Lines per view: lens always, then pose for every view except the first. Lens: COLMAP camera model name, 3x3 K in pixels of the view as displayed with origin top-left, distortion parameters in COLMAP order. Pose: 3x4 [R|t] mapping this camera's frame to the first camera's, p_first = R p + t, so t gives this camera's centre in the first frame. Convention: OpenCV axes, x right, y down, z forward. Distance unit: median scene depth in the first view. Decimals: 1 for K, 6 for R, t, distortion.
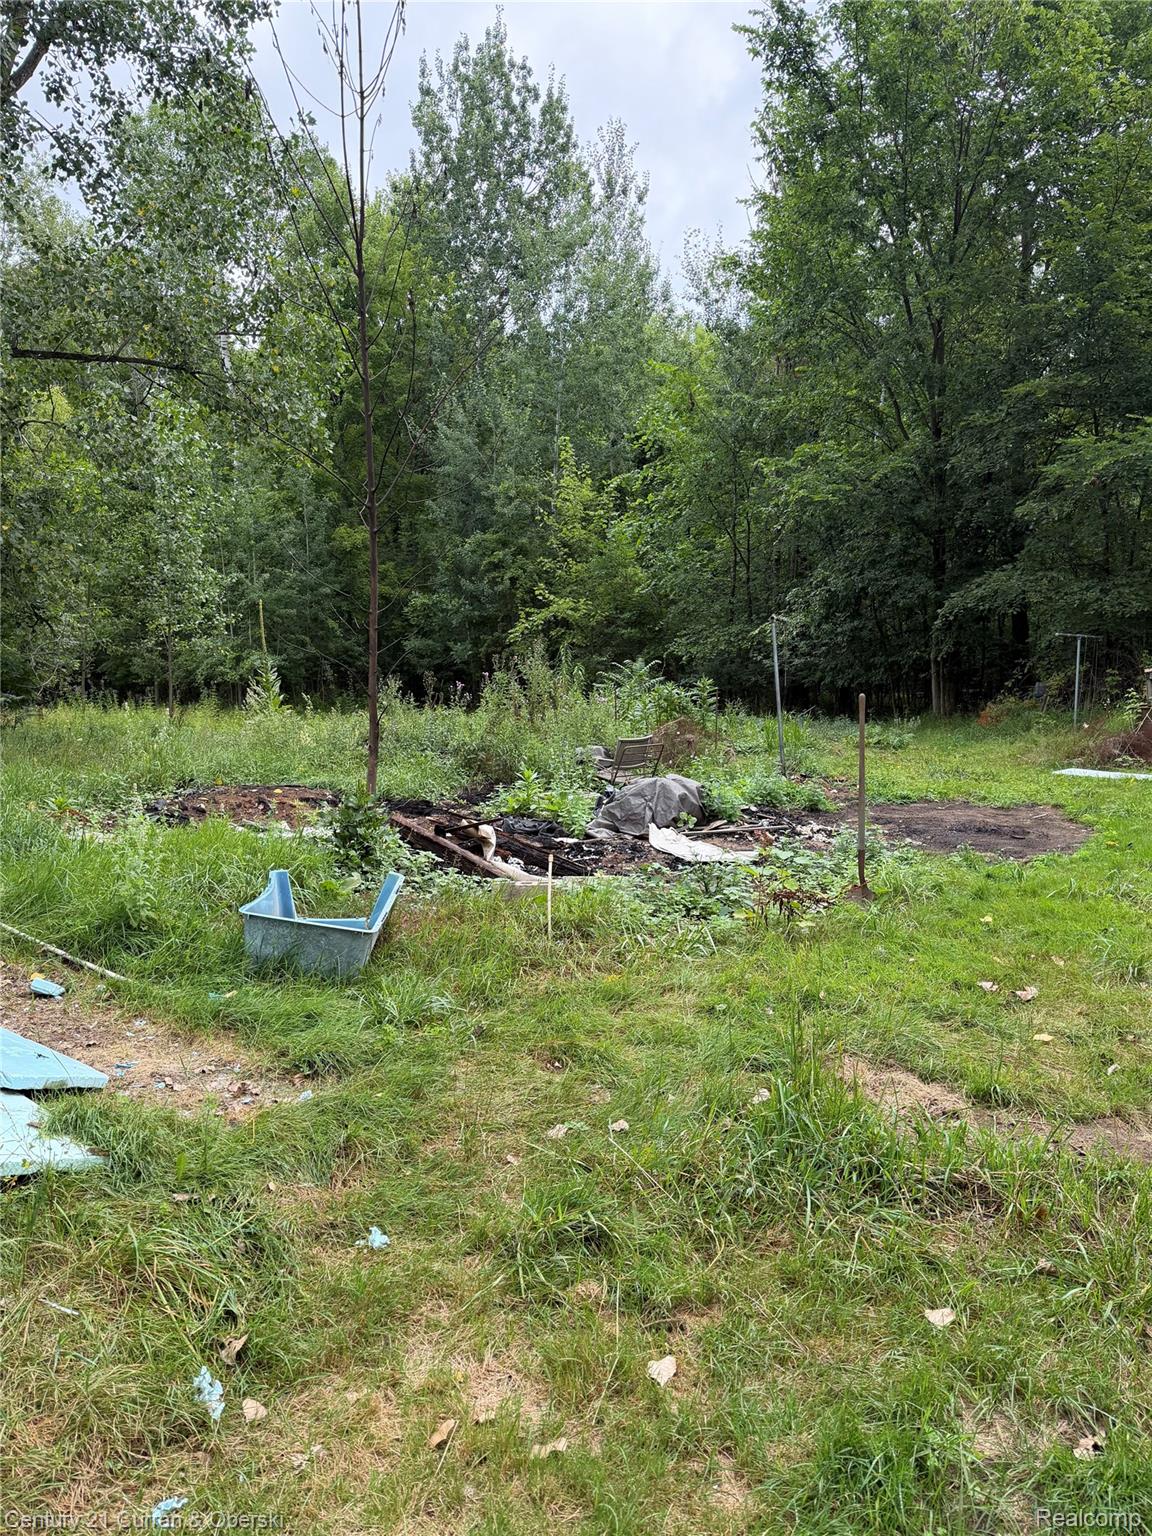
lens RADIAL K [[1090.9, 0, 585.9], [0, 1090.9, 787.1], [0, 0, 1]] dist [0.077815, -0.097055]
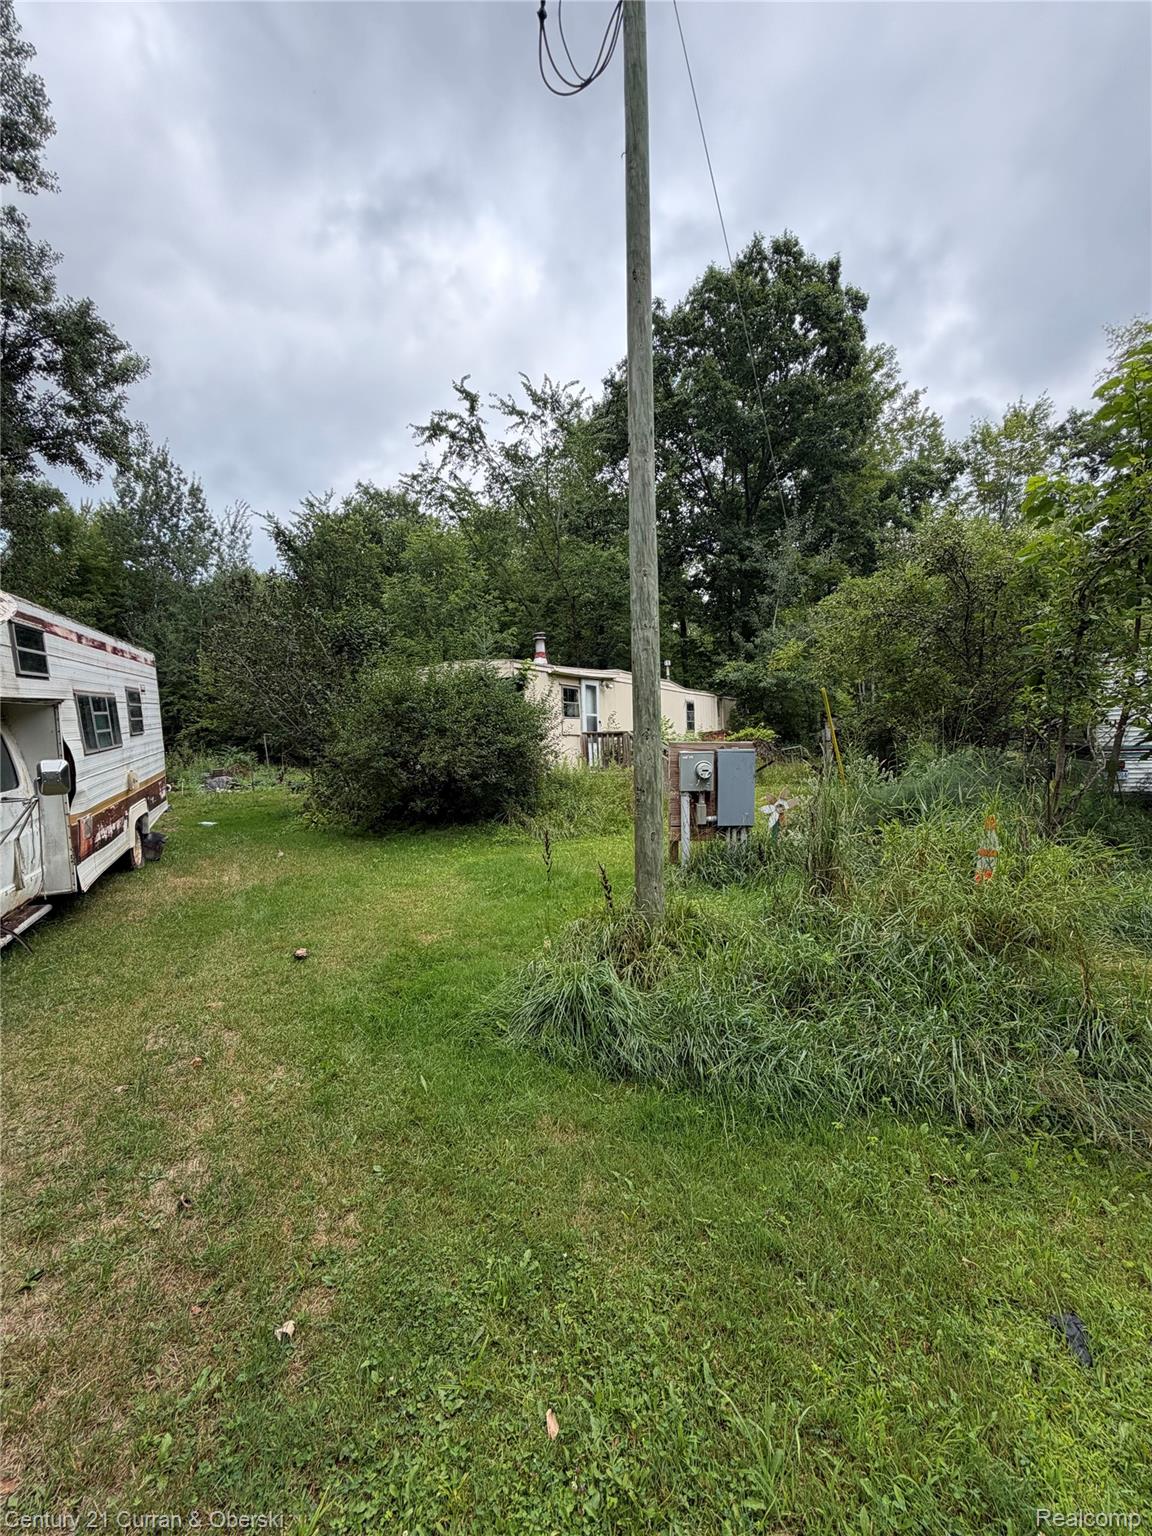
lens RADIAL K [[612.8, 0, 581.7], [0, 612.8, 759.8], [0, 0, 1]] dist [0.000985, 0.000111]
pose [[0.877479, -0.040116, 0.477934, 0.038879], [0.084471, 0.993845, -0.071667, 0.046420], [-0.472117, 0.103258, 0.875467, -0.327243]]
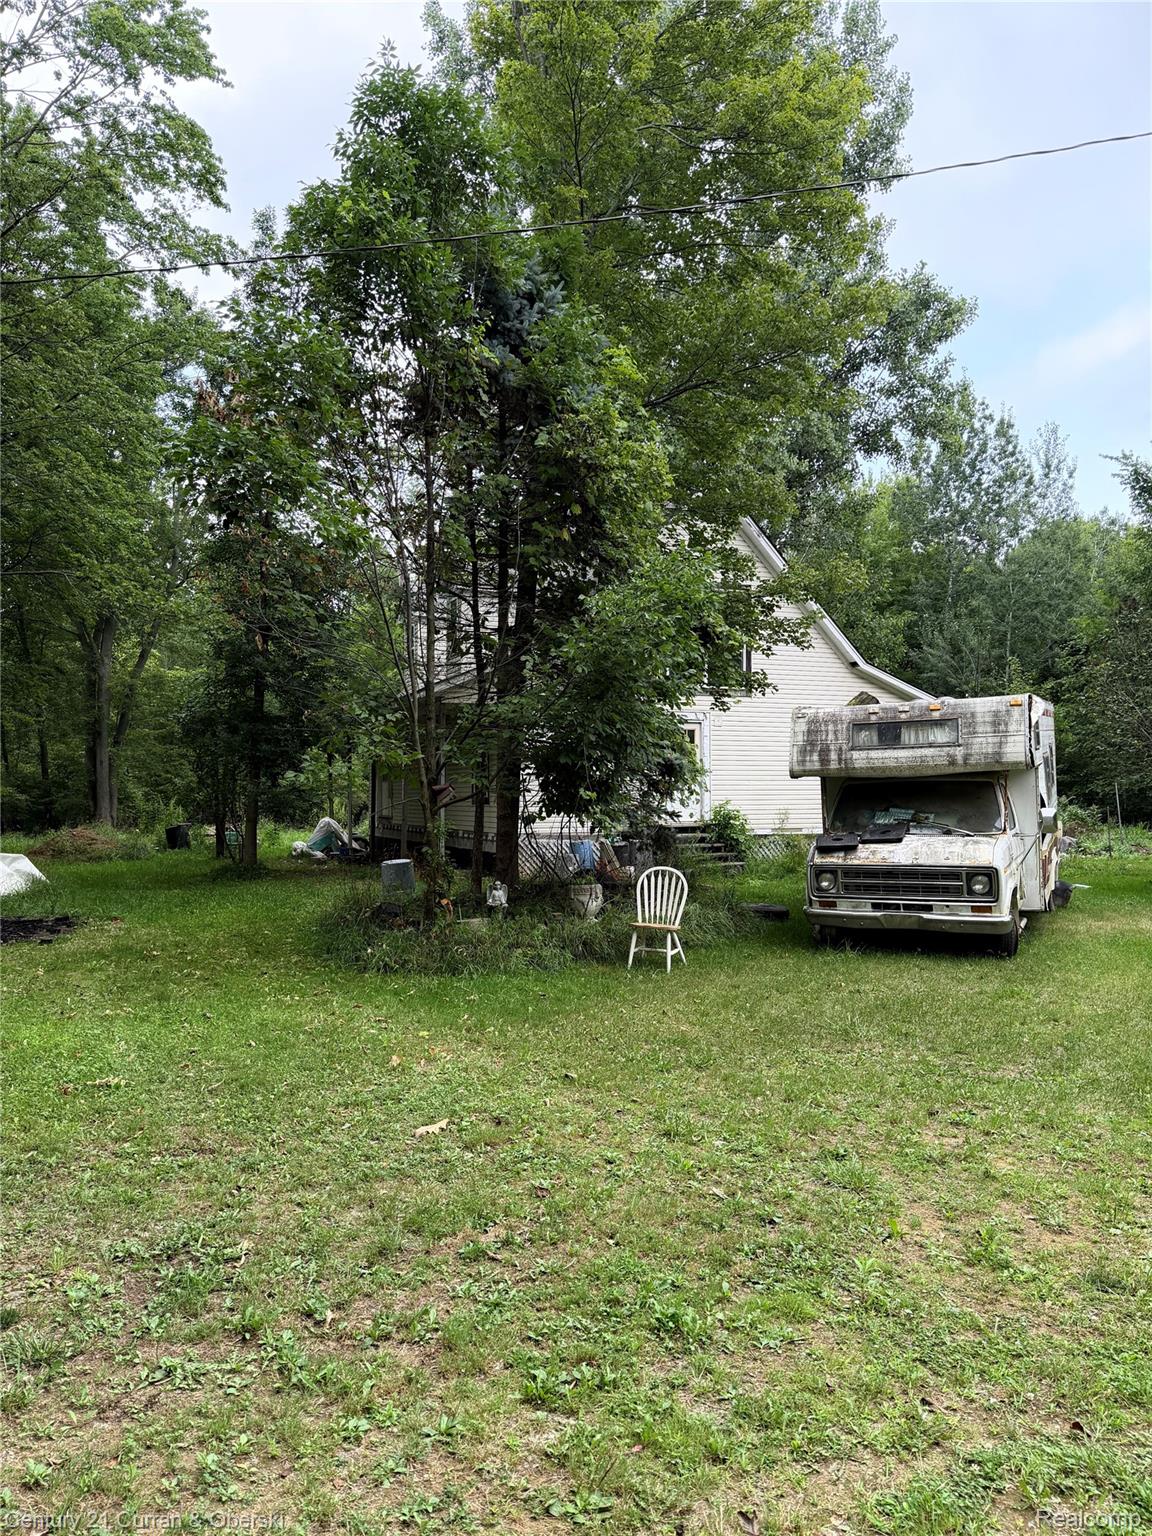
lens RADIAL K [[1084.1, 0, 557.6], [0, 1084.1, 775.7], [0, 0, 1]] dist [0.027602, -0.051507]
pose [[0.916709, -0.010238, -0.399425, -0.000779], [-0.045400, 0.990529, -0.129584, 0.065172], [0.396969, 0.136925, 0.907561, -0.499780]]
